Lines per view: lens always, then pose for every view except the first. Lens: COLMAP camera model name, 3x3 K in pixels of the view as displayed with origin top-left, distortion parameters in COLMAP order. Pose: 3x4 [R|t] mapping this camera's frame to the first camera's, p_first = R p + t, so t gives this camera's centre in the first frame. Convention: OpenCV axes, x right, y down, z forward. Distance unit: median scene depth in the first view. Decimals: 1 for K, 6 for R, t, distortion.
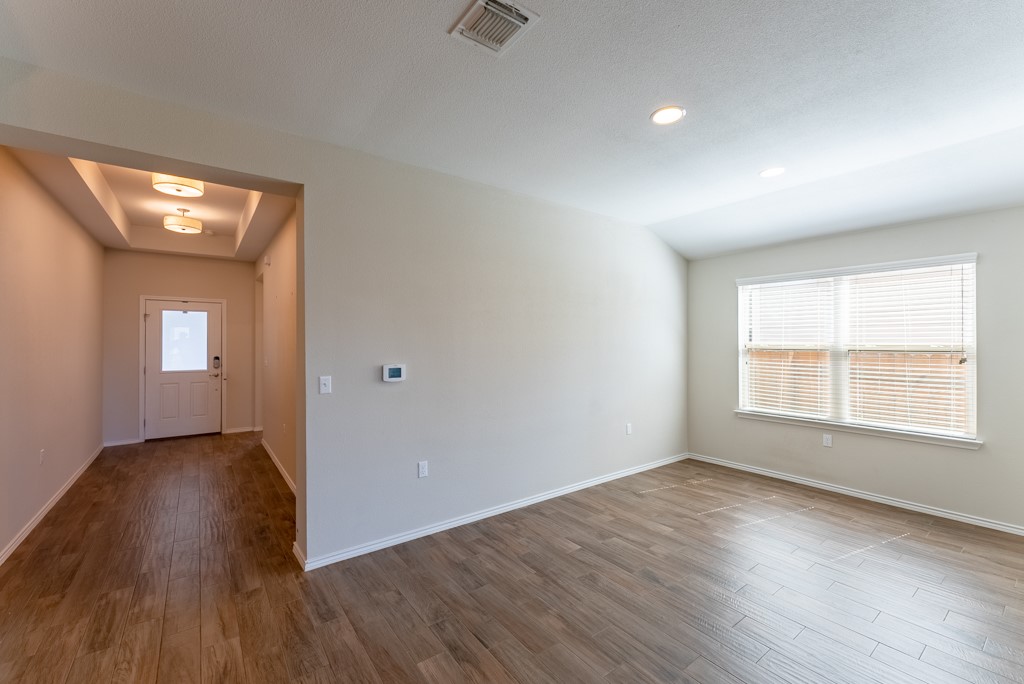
lens RADIAL K [[413.9, 0, 507.6], [0, 413.9, 339.6], [0, 0, 1]] dist [0.000624, 0.000078]
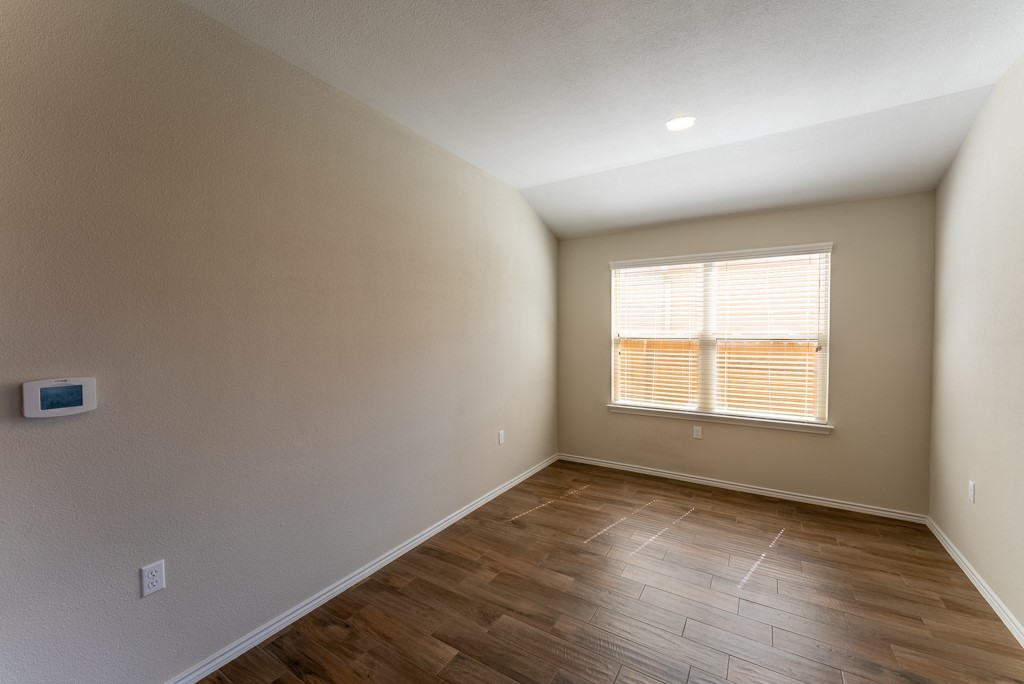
lens RADIAL K [[413.9, 0, 512.3], [0, 413.9, 341.4], [0, 0, 1]] dist [0.000624, 0.000078]
pose [[0.929755, -0.010359, 0.368033, 0.020045], [-0.000556, 0.999563, 0.029540, 0.003475], [-0.368178, -0.027670, 0.929343, 0.305113]]
